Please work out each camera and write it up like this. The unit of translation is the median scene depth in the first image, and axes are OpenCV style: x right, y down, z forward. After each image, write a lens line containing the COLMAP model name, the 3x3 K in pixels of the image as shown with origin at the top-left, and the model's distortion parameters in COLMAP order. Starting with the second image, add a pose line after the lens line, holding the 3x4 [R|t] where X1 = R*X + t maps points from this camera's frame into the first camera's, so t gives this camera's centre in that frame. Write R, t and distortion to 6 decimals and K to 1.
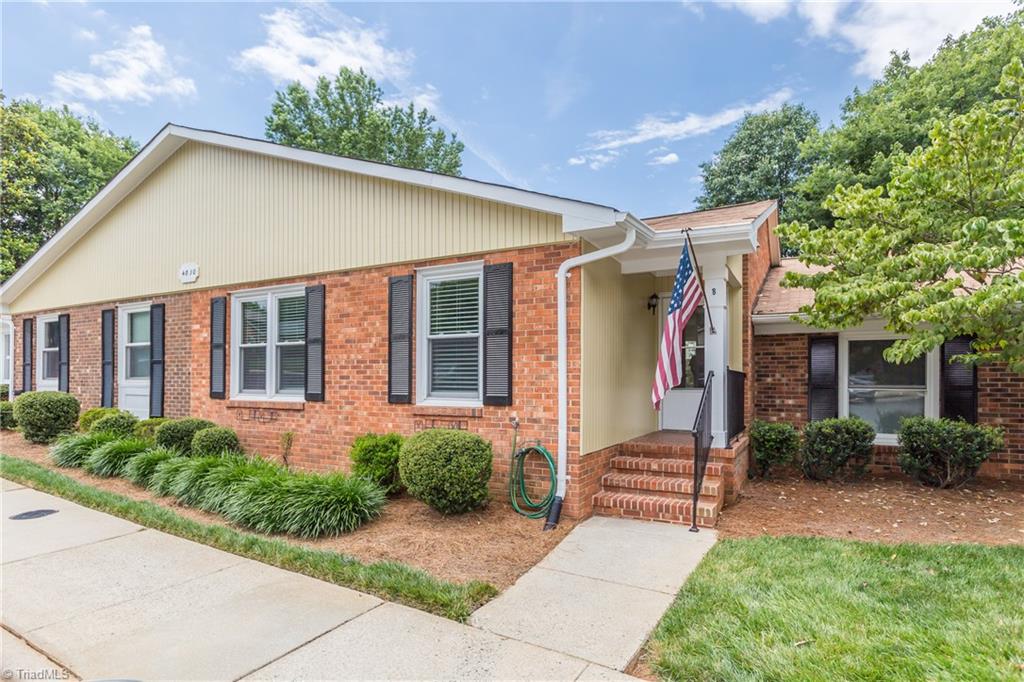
lens RADIAL K [[539.8, 0, 513.0], [0, 539.8, 369.5], [0, 0, 1]] dist [-0.002991, -0.000861]
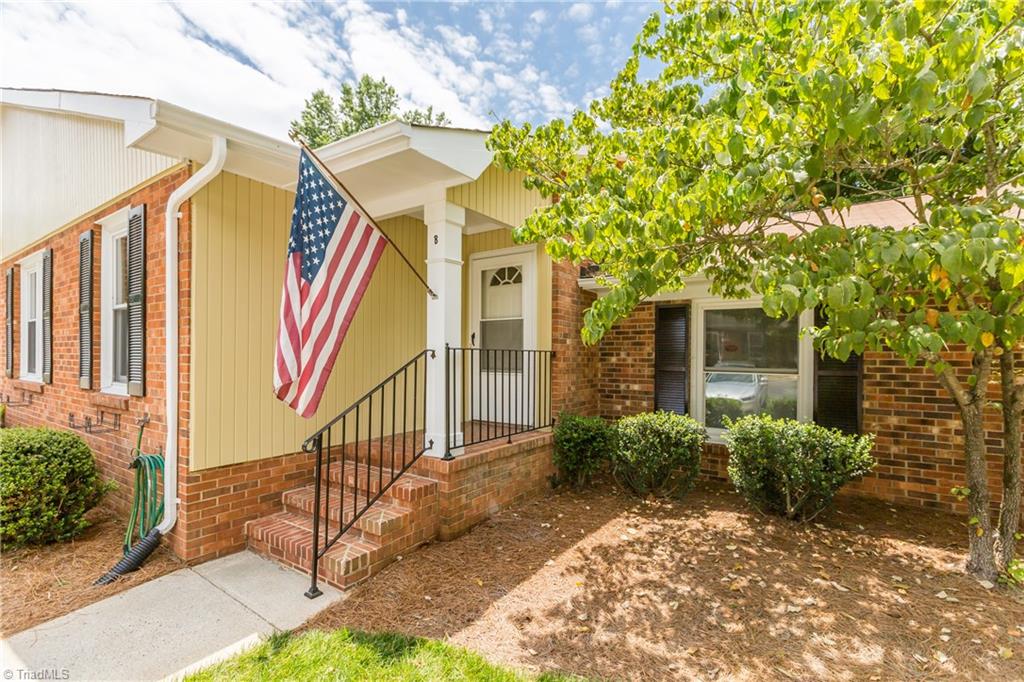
lens RADIAL K [[465.8, 0, 510.3], [0, 465.8, 346.5], [0, 0, 1]] dist [0.000685, -0.000083]
pose [[0.994742, 0.000642, -0.102413, 0.468186], [-0.000212, 0.999991, 0.004205, -0.004301], [0.102414, -0.004161, 0.994733, 0.342257]]
